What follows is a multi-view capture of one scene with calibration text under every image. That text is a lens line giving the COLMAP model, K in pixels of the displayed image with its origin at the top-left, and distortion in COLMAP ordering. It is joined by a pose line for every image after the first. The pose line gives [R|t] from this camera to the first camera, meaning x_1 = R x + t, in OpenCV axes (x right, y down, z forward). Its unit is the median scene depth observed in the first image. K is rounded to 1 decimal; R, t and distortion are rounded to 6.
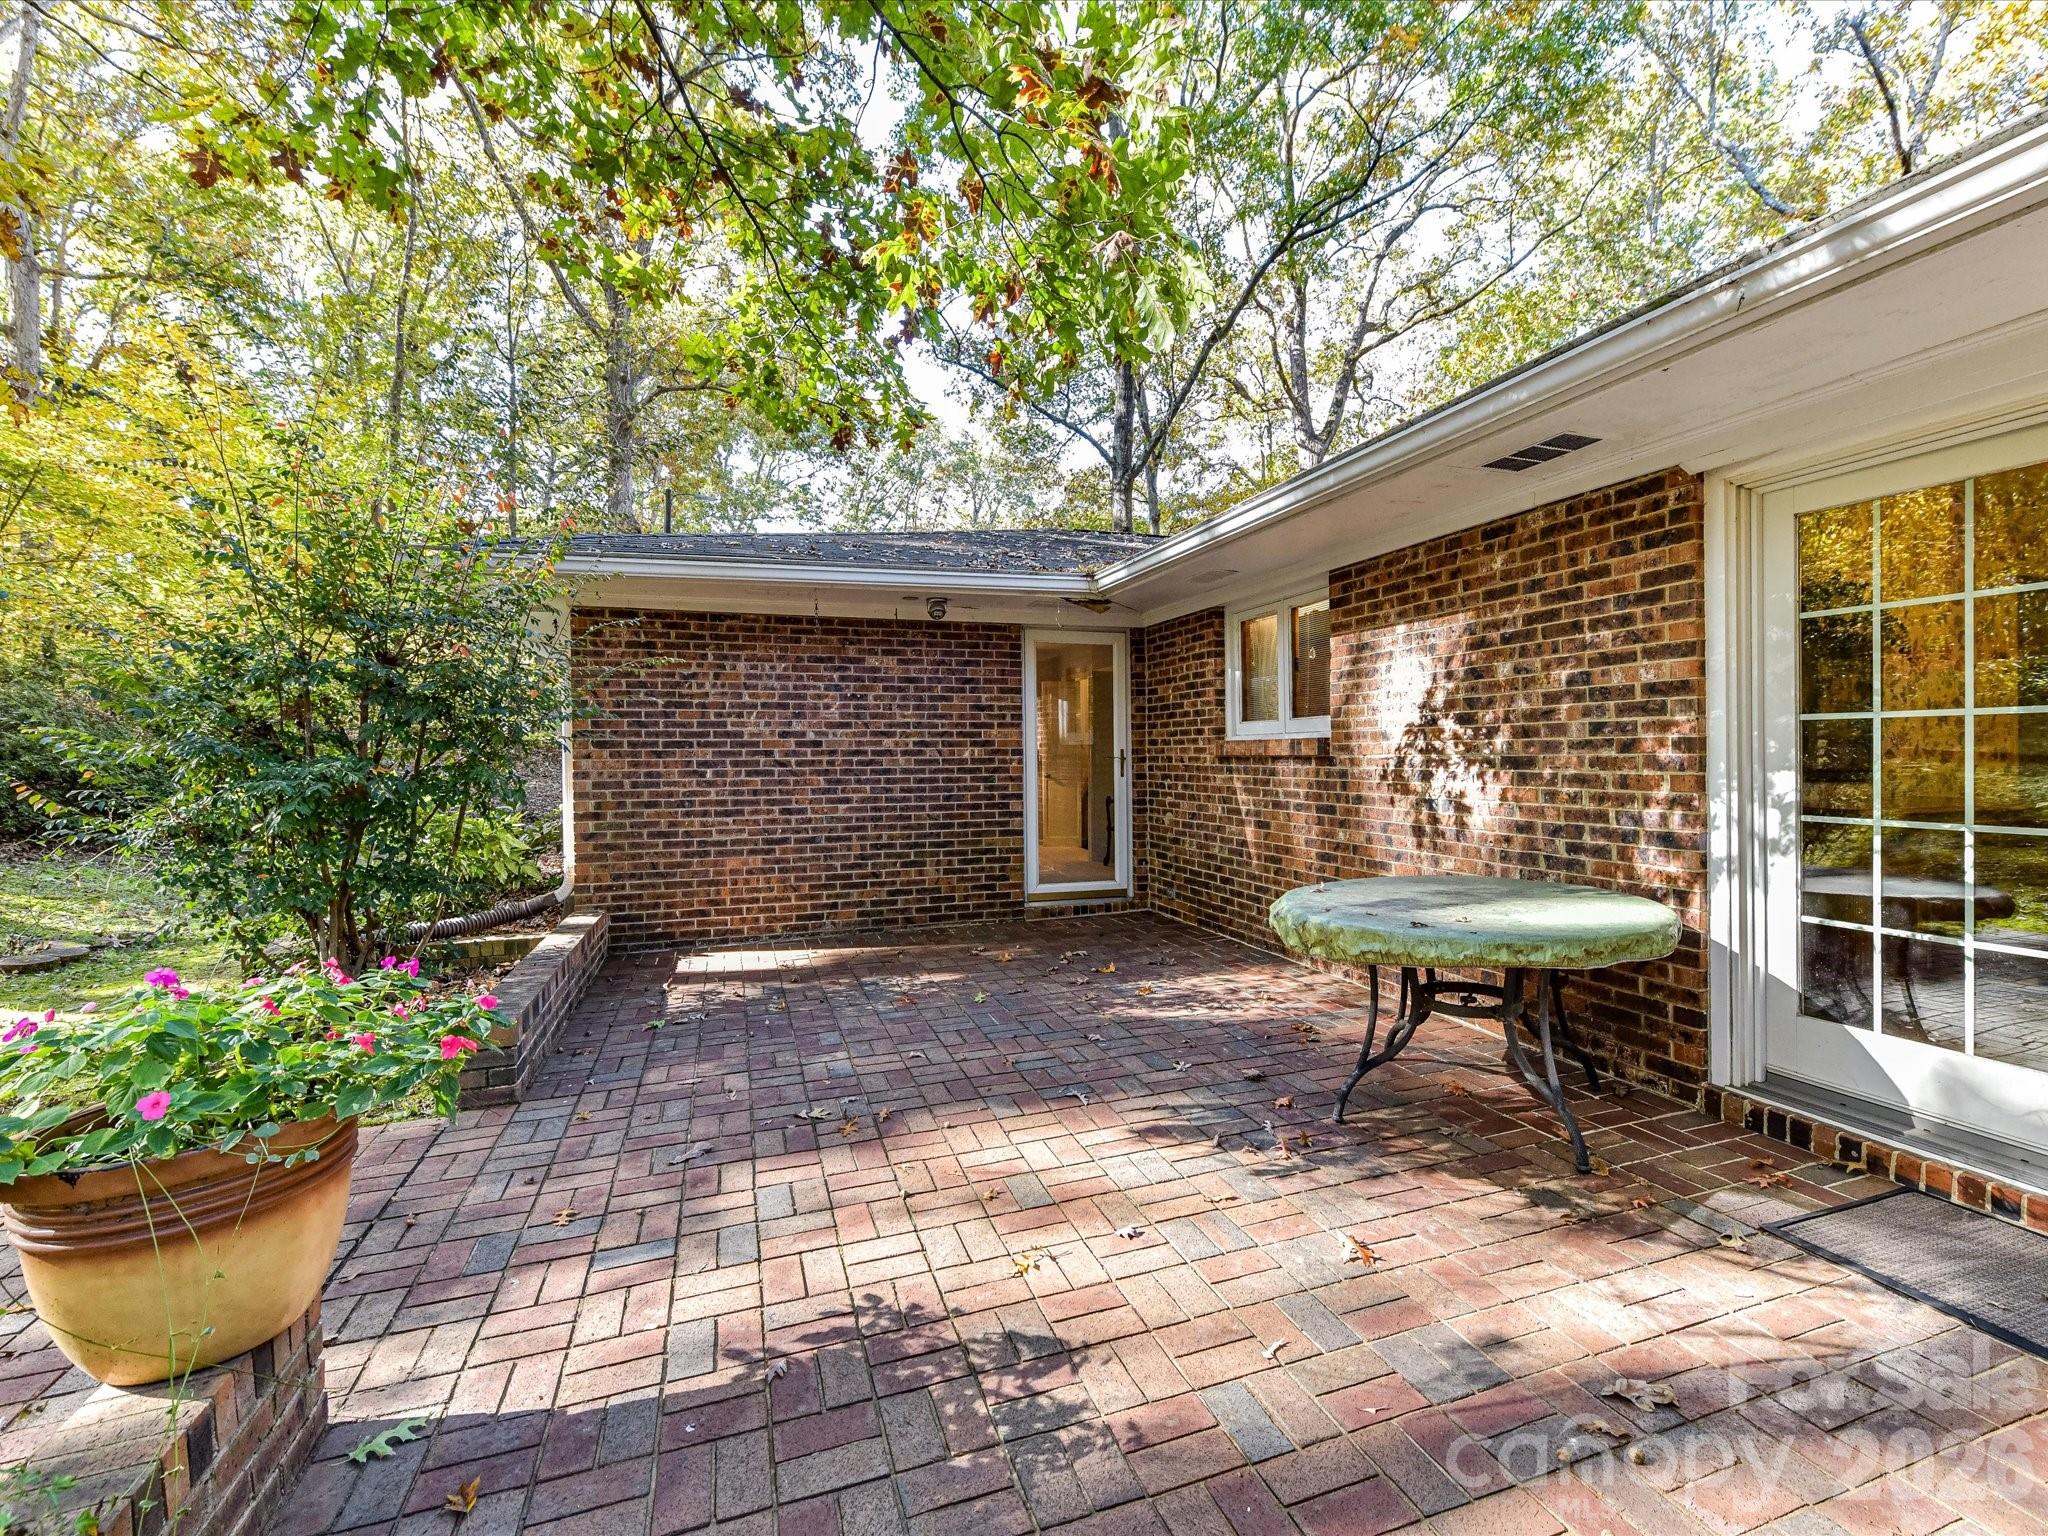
lens RADIAL K [[936.6, 0, 1031.5], [0, 936.6, 763.4], [0, 0, 1]] dist [0.008201, -0.003701]
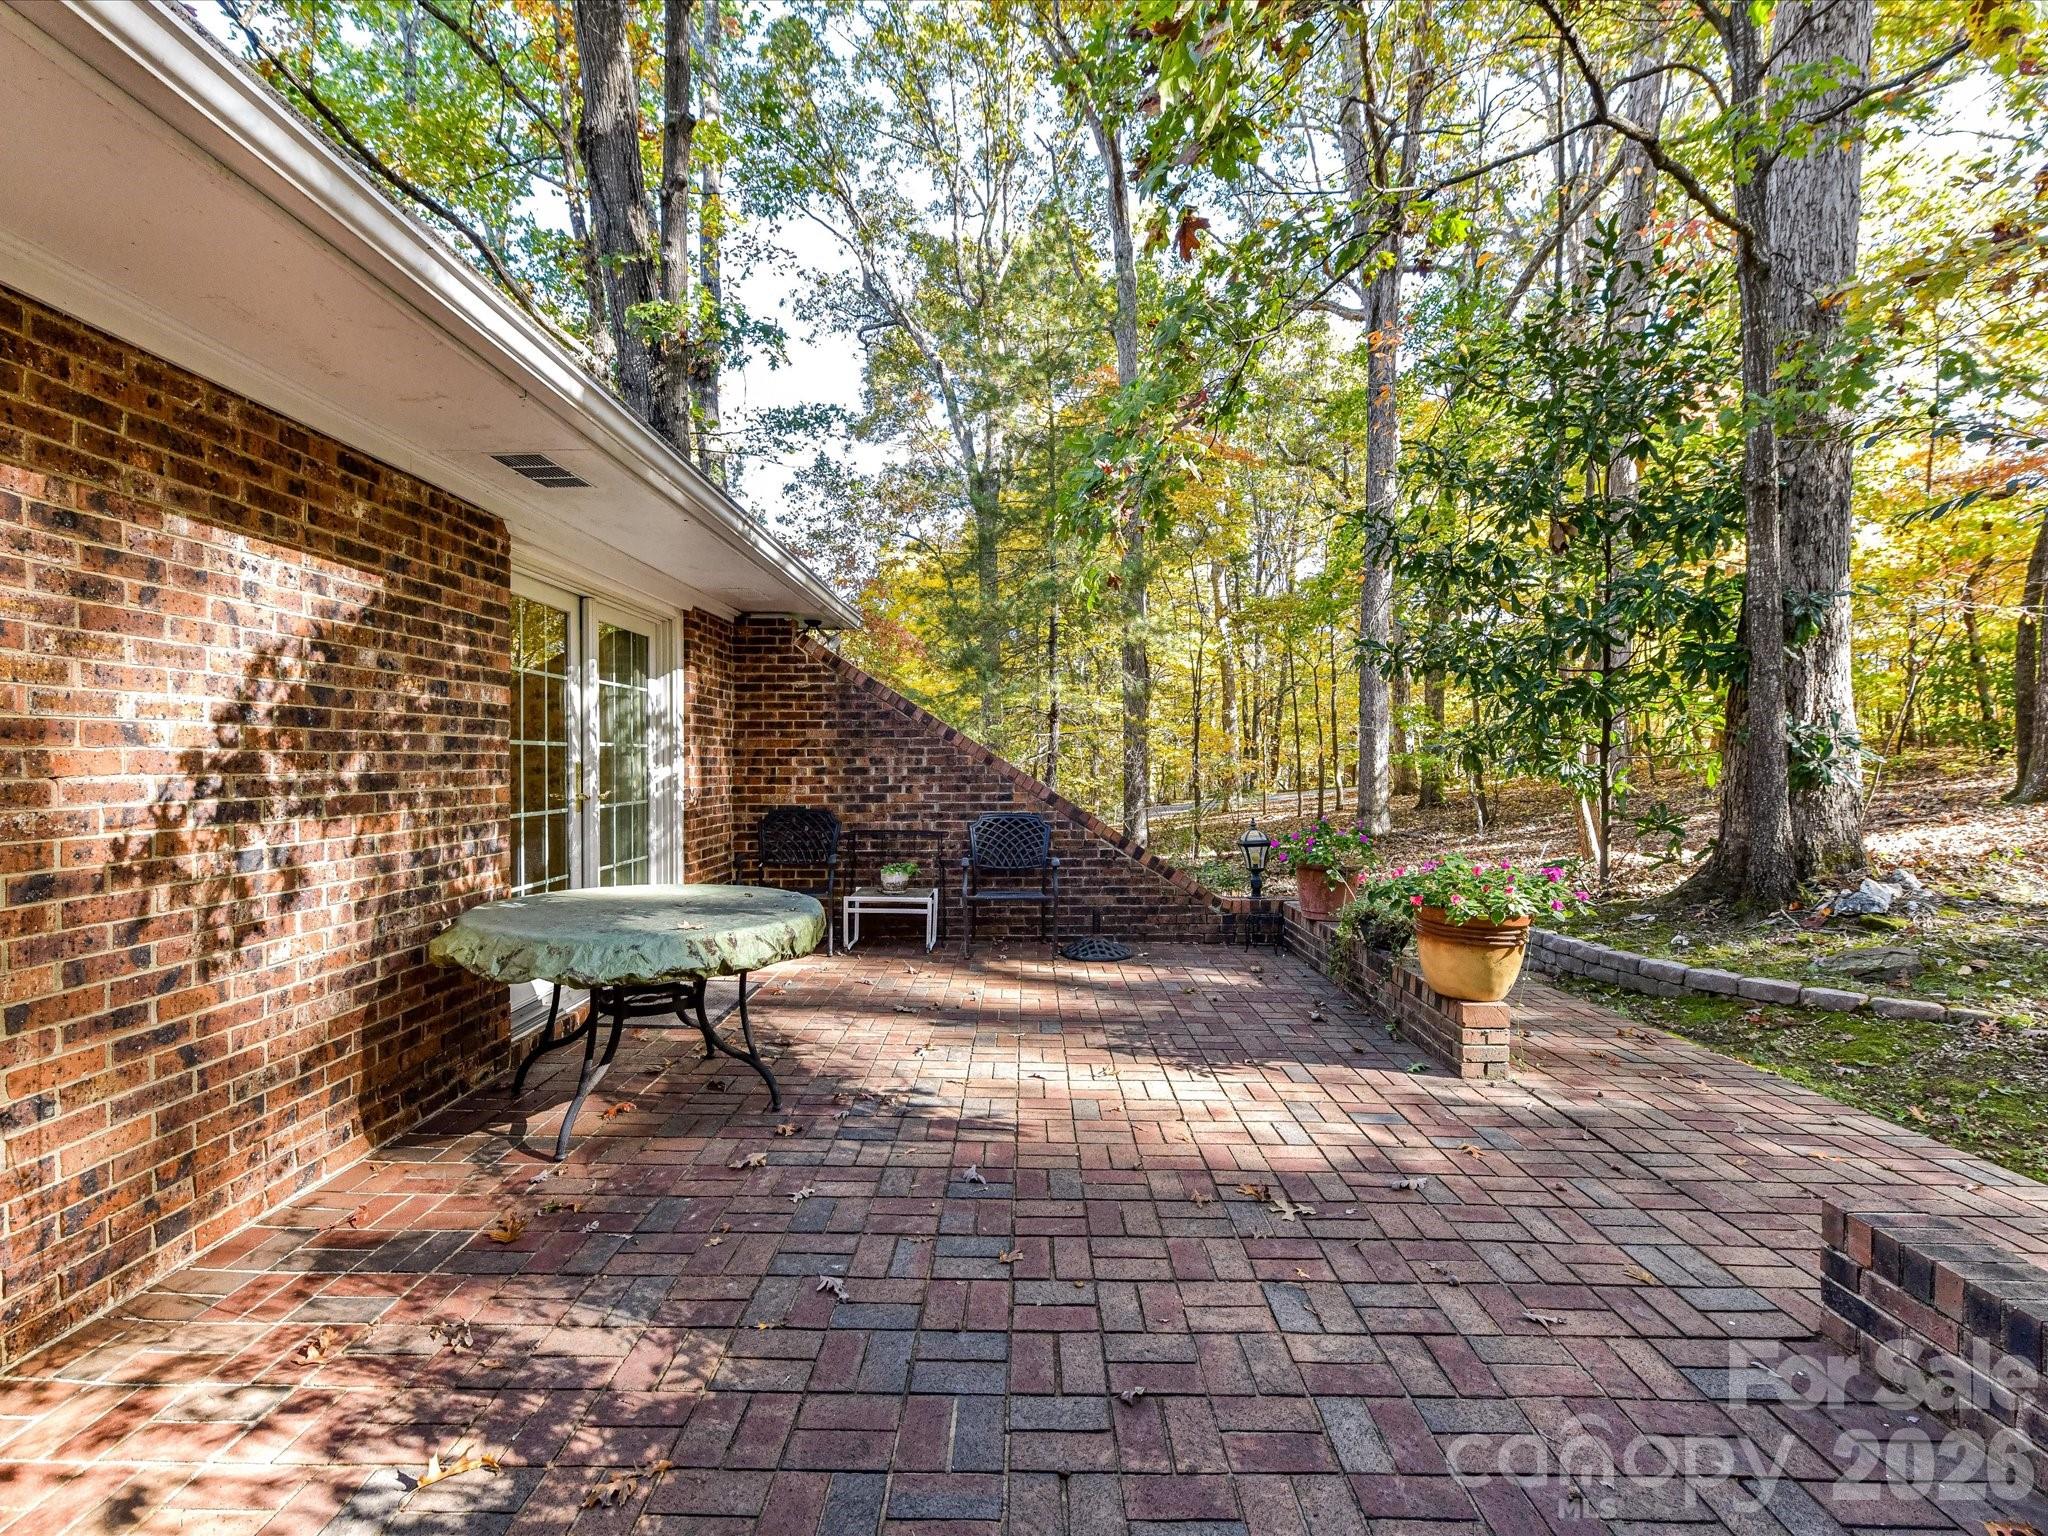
lens RADIAL K [[936.6, 0, 1031.5], [0, 936.6, 763.4], [0, 0, 1]] dist [0.008201, -0.003701]
pose [[-0.953700, 0.010103, 0.300589, -0.248445], [0.014083, 0.999839, 0.011075, -0.019199], [-0.300429, 0.014795, -0.953690, 1.733499]]
